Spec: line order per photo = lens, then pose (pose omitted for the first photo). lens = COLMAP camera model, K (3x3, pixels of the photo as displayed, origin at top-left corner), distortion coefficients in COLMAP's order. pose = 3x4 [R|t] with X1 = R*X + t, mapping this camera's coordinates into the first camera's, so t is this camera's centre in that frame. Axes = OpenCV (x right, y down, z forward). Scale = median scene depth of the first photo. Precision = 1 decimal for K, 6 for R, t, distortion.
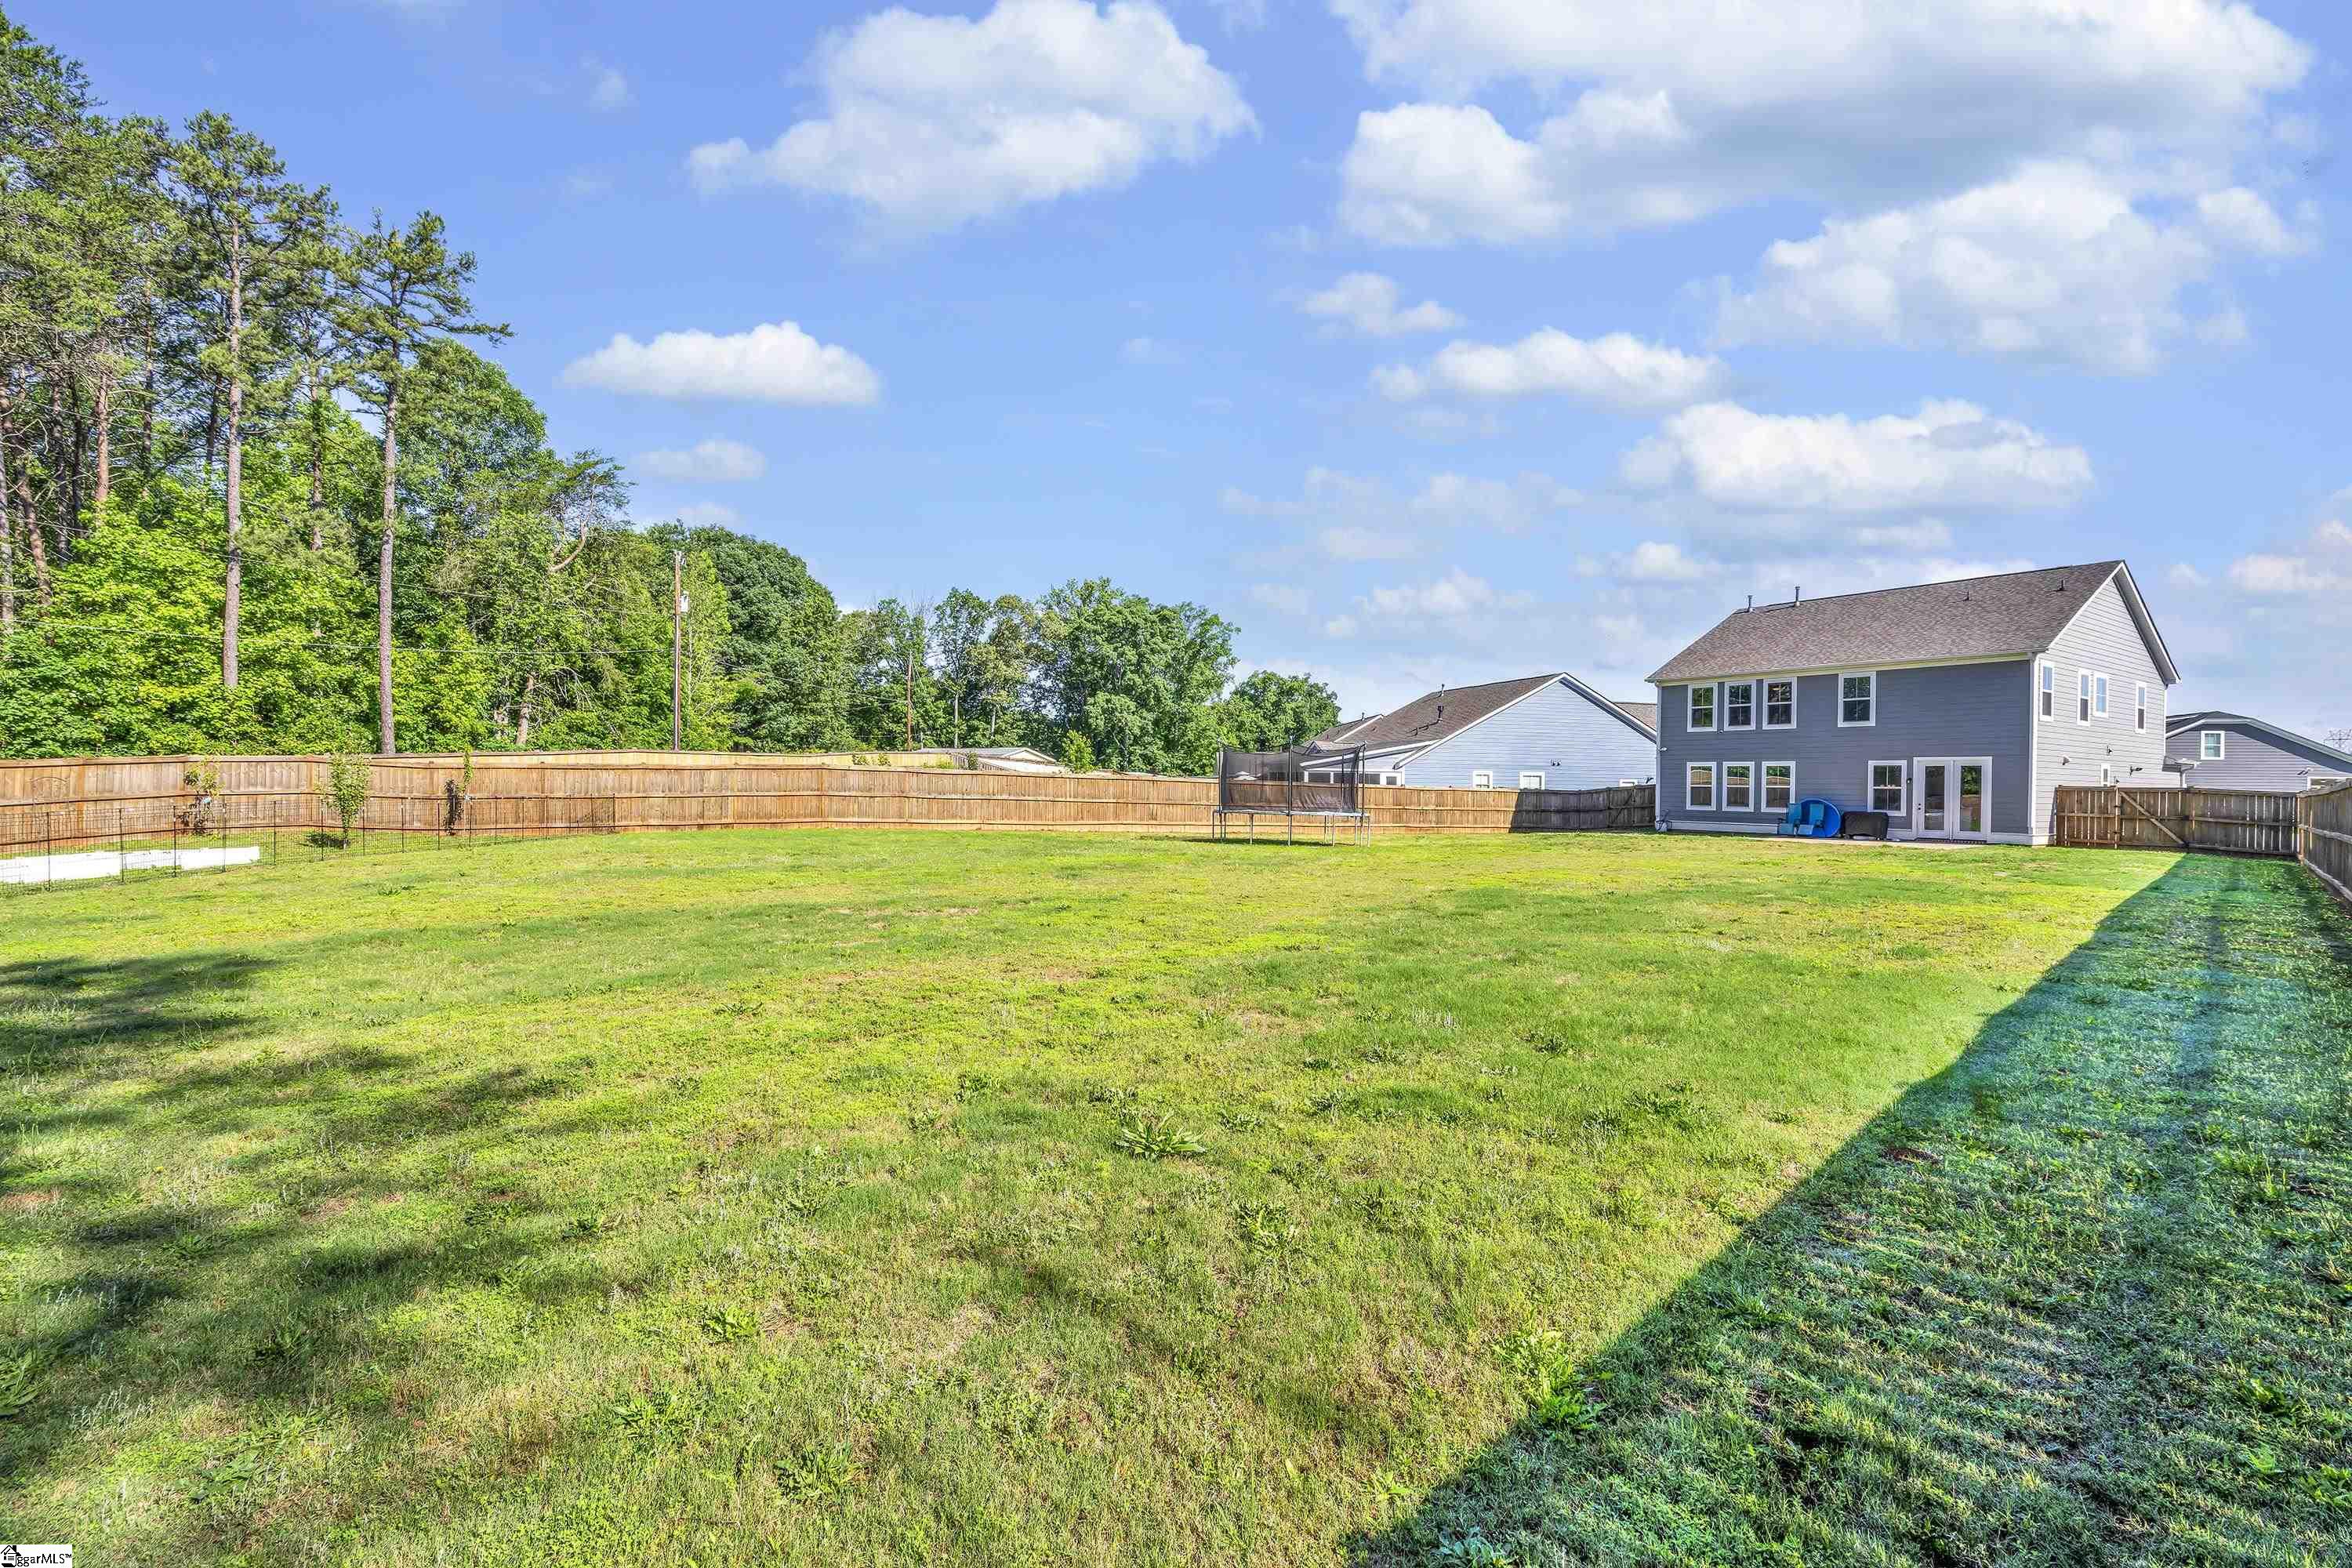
lens RADIAL K [[1056.9, 0, 1173.7], [0, 1056.9, 776.3], [0, 0, 1]] dist [0.002275, 0.000124]
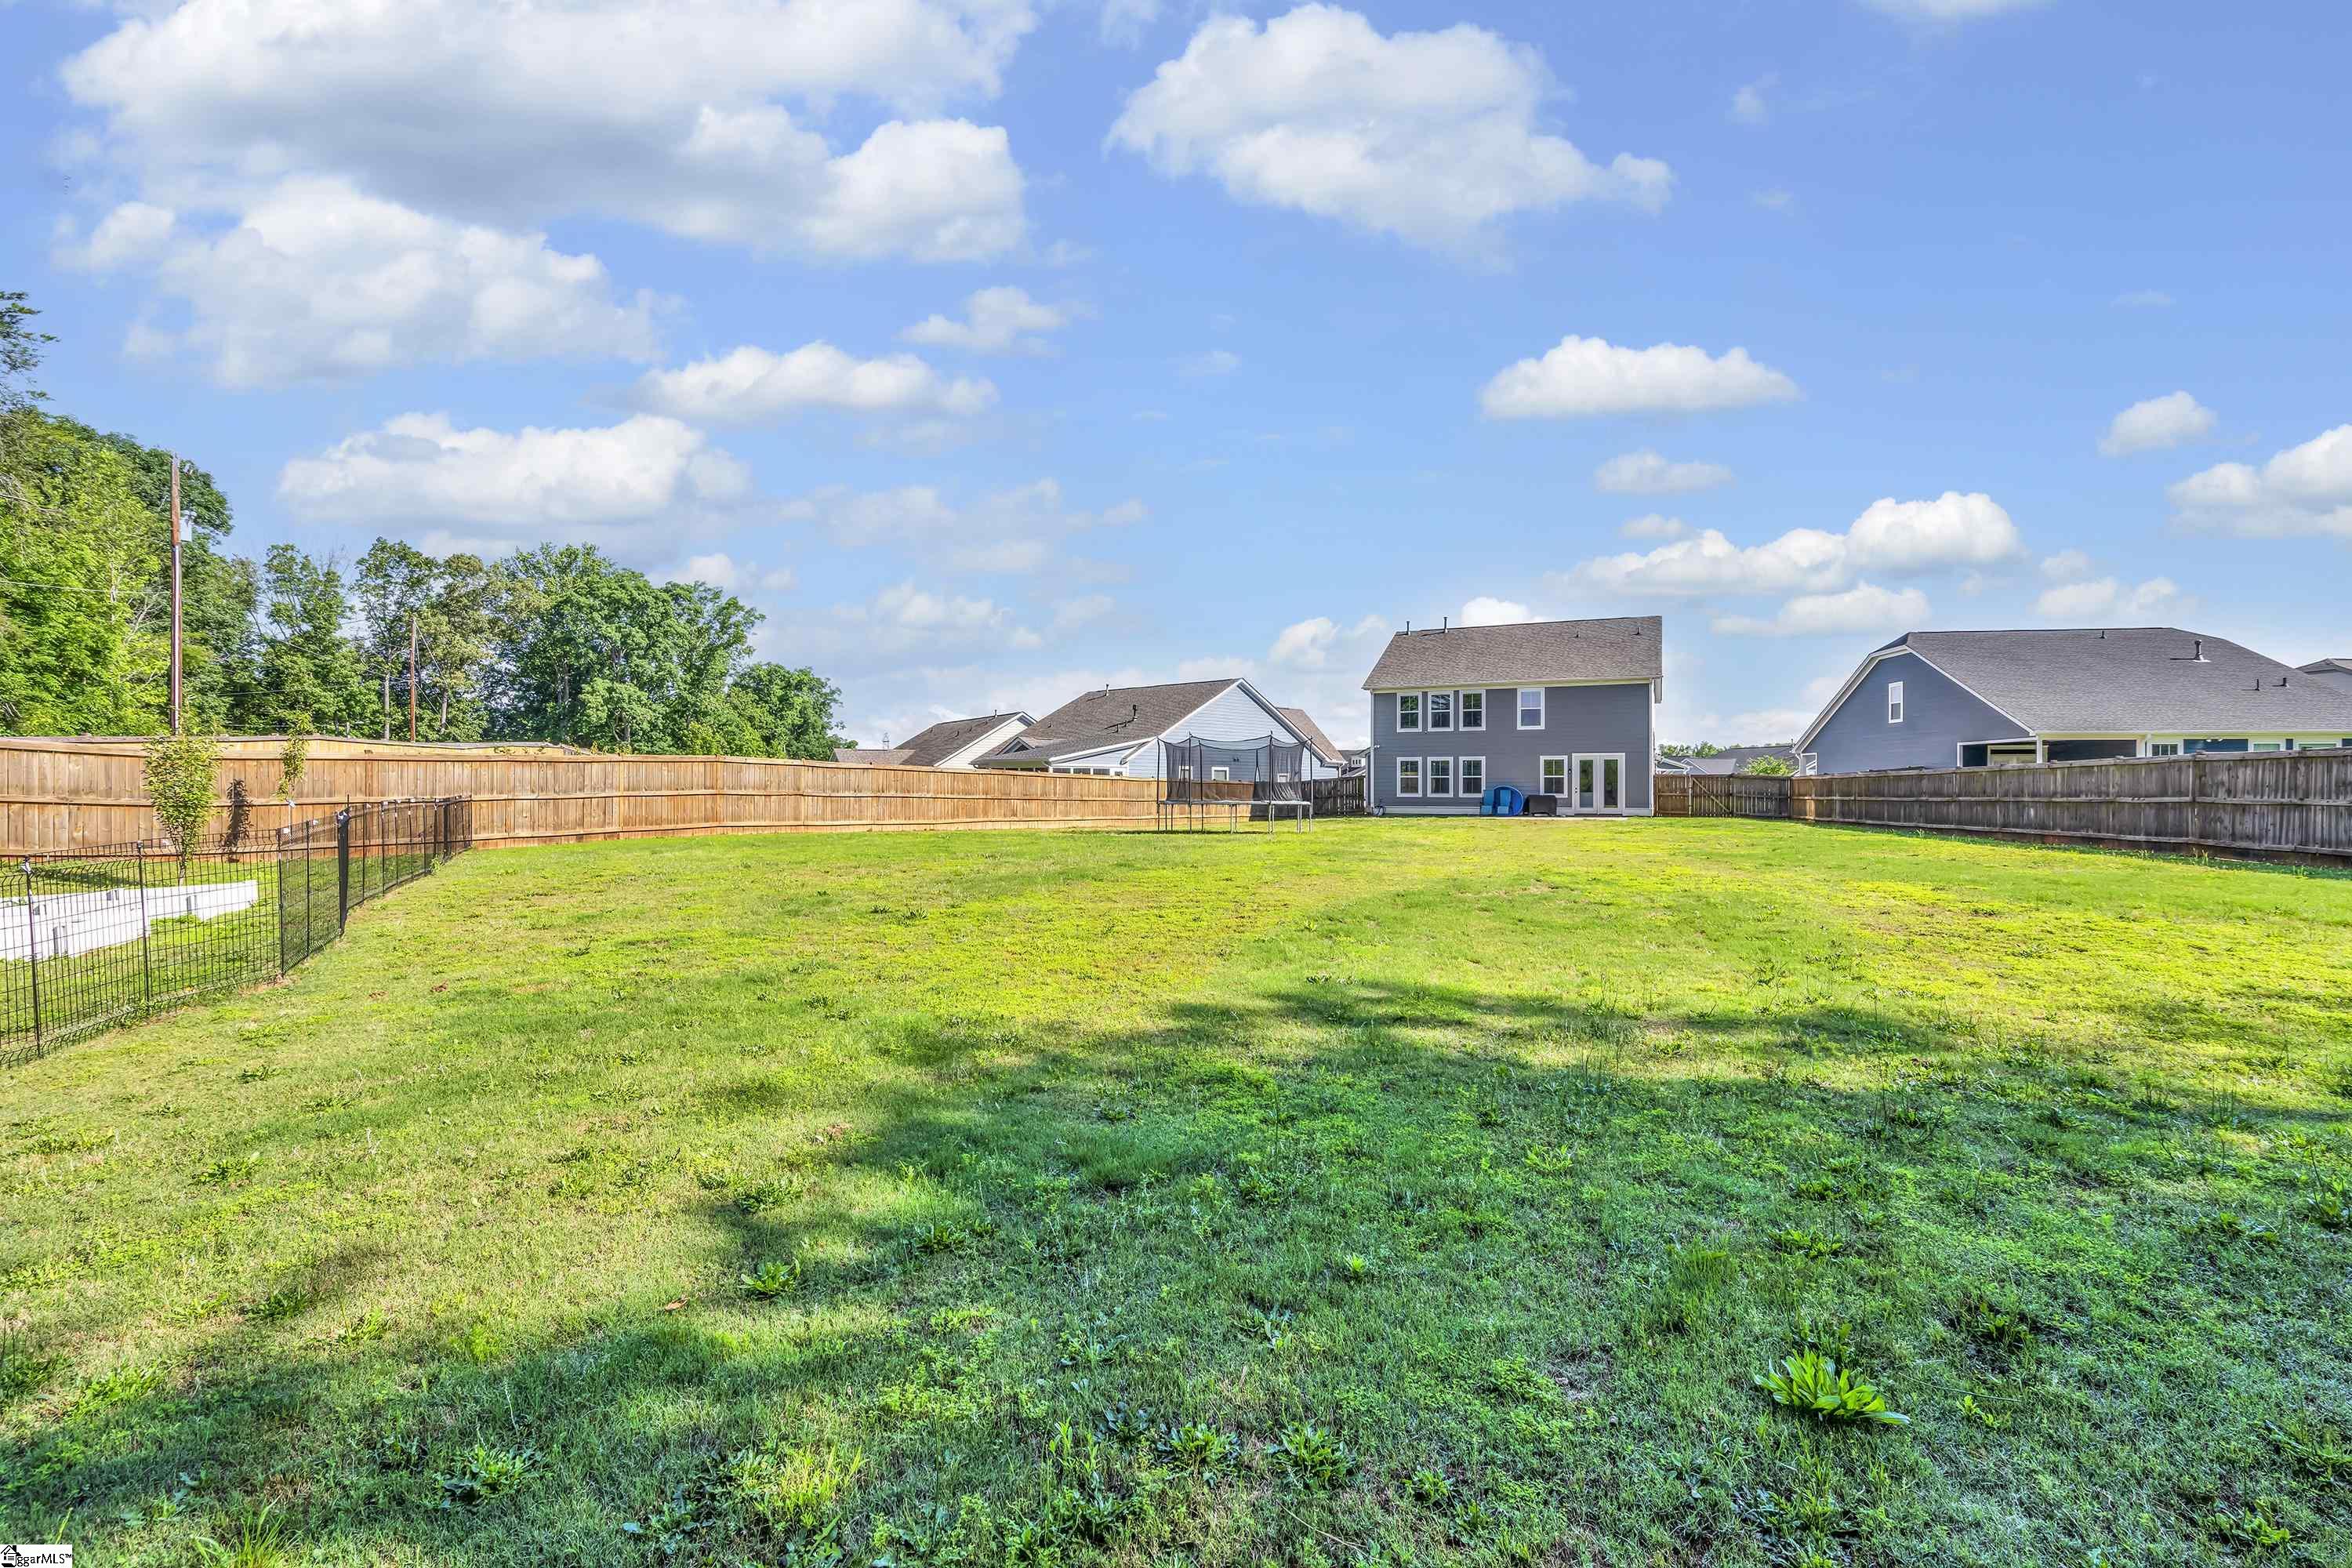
lens RADIAL K [[1056.9, 0, 1169.7], [0, 1056.9, 783.4], [0, 0, 1]] dist [0.002275, 0.000124]
pose [[0.861402, -0.010645, 0.507813, -0.114055], [0.007345, 0.999937, 0.008501, 0.001326], [-0.507871, -0.003593, 0.861426, 0.030711]]
